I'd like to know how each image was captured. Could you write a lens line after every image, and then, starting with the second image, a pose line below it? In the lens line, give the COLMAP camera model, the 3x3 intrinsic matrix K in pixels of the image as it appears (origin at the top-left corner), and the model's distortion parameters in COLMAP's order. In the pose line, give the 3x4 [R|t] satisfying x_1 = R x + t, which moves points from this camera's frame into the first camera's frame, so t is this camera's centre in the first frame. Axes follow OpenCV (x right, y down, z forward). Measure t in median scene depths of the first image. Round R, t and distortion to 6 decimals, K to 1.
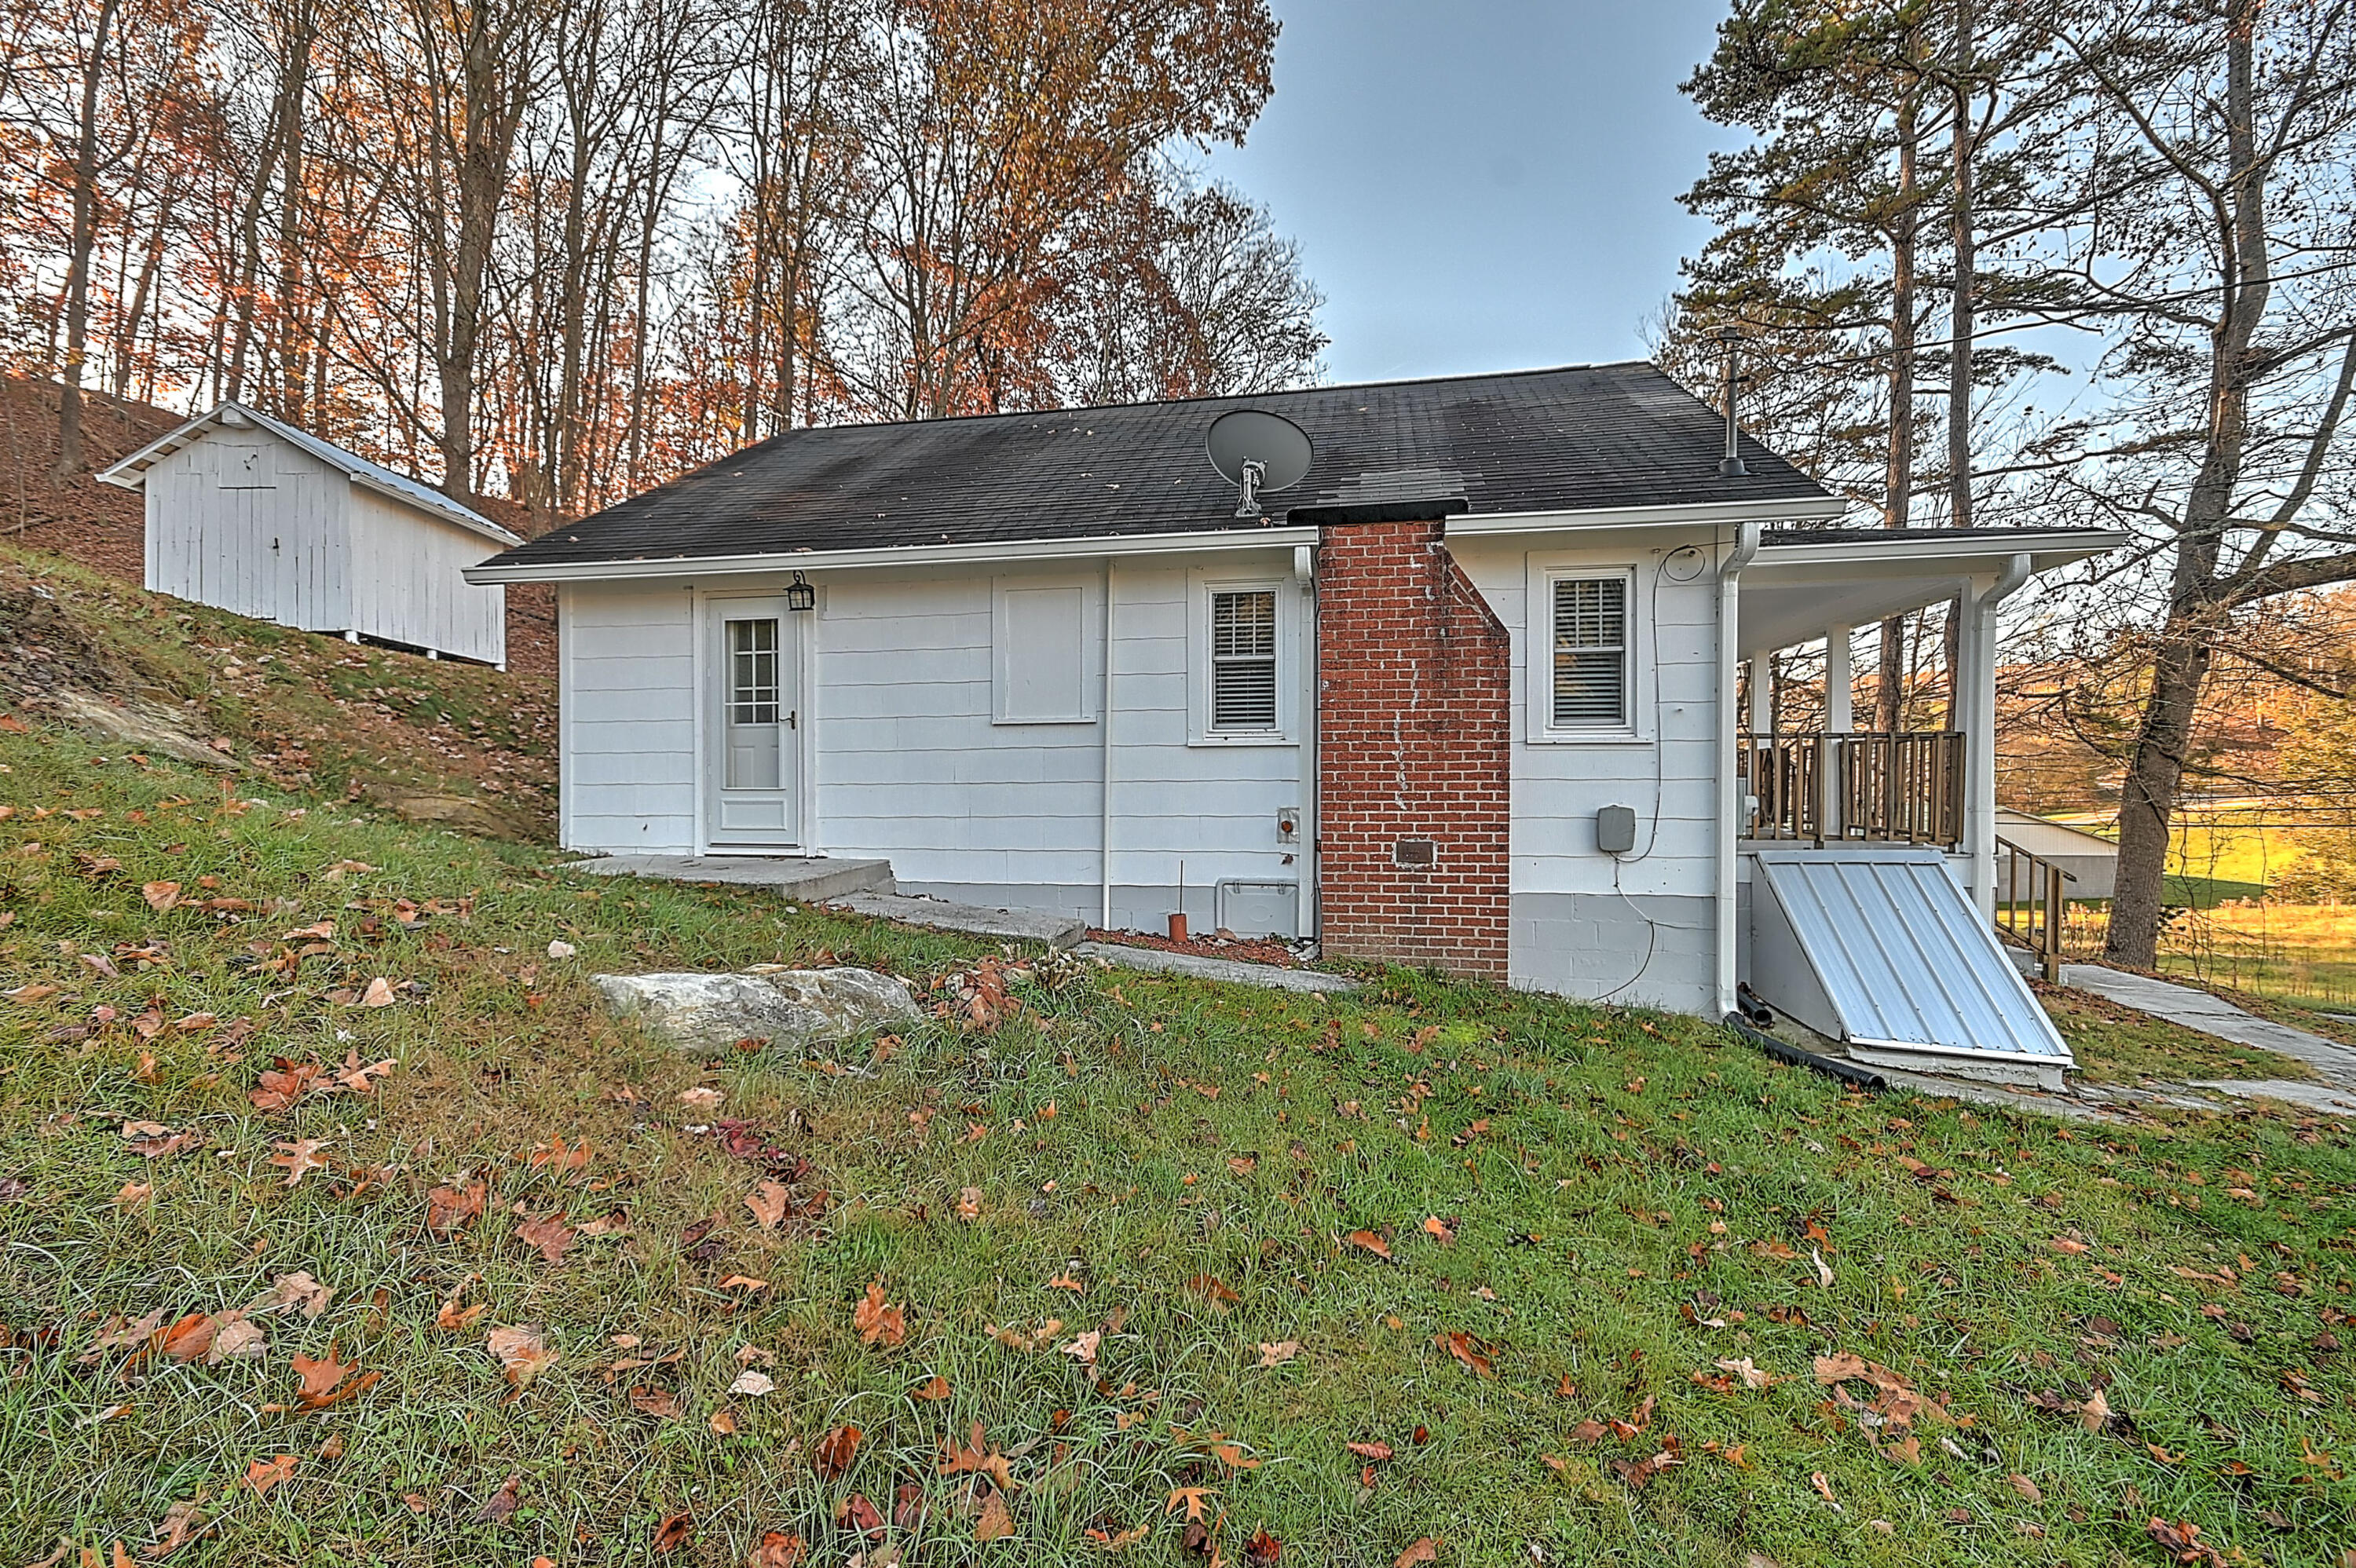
lens RADIAL K [[1047.6, 0, 1182.8], [0, 1047.6, 788.6], [0, 0, 1]] dist [0.004095, -0.002049]
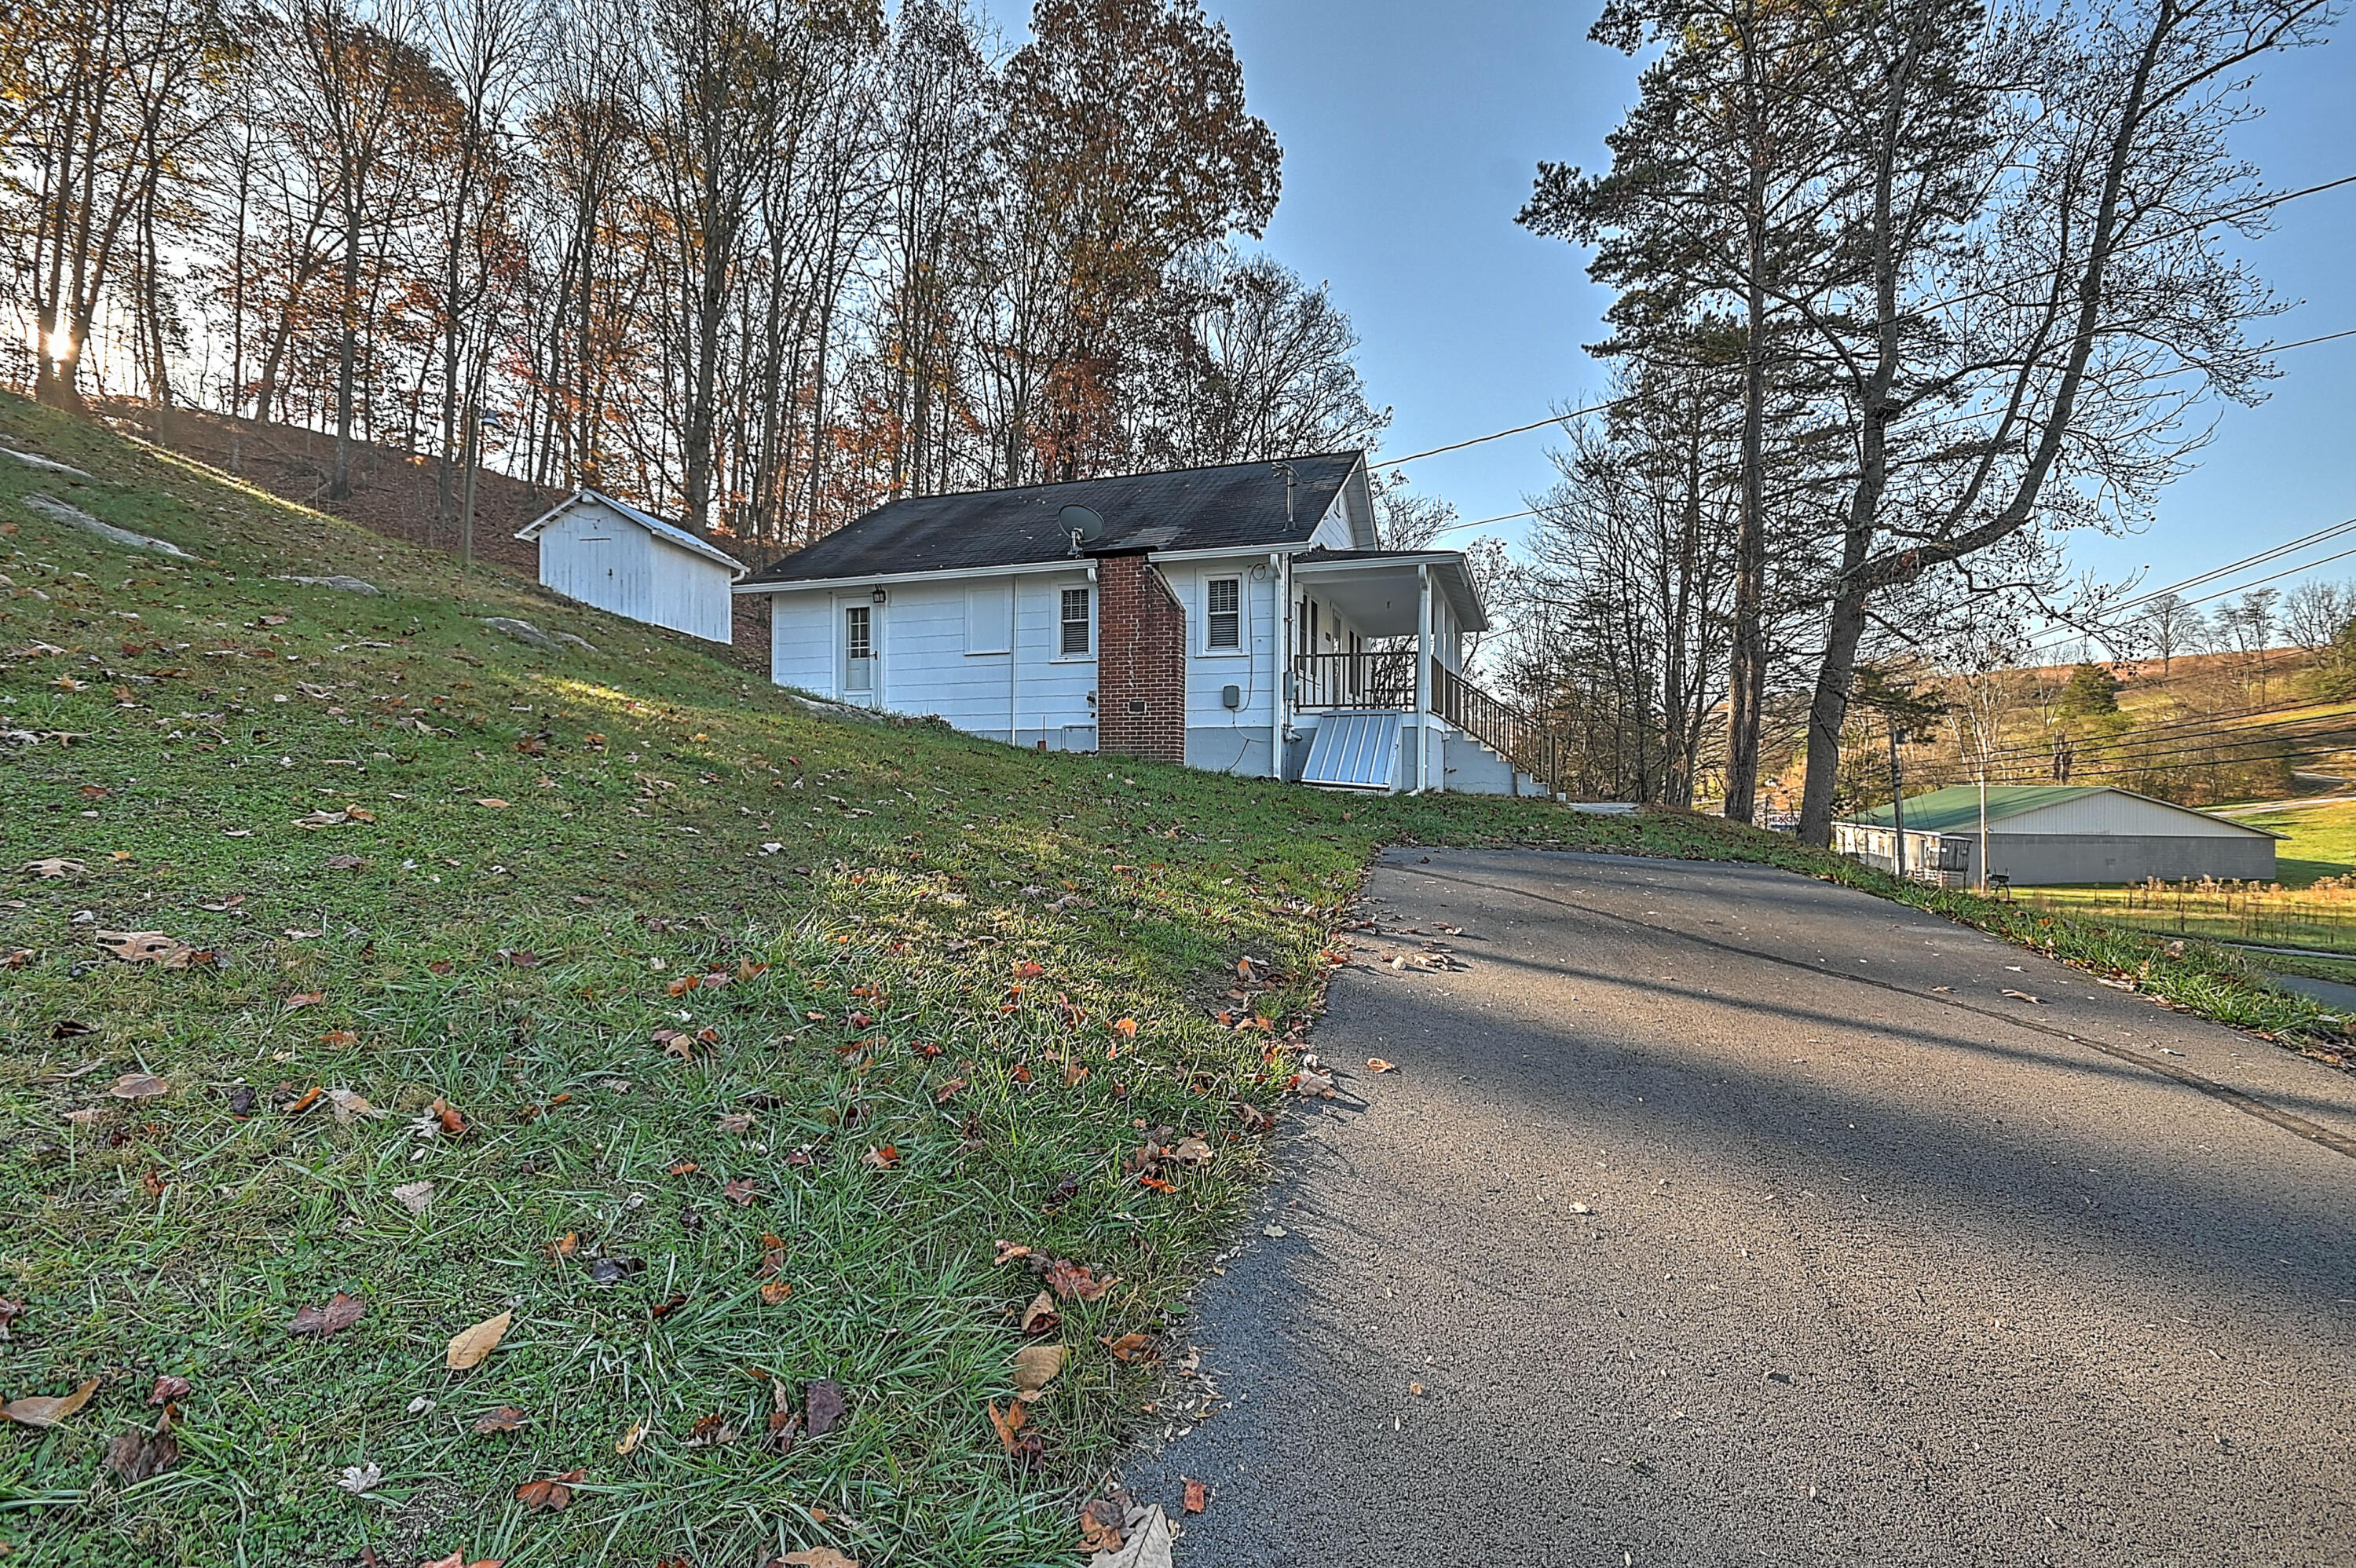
lens RADIAL K [[1047.6, 0, 1174.3], [0, 1047.6, 778.2], [0, 0, 1]] dist [0.004095, -0.002049]
pose [[0.988562, 0.005861, -0.150698, 0.519446], [-0.006932, 0.999954, -0.006577, 0.184756], [0.150652, 0.007546, 0.988558, -0.949671]]
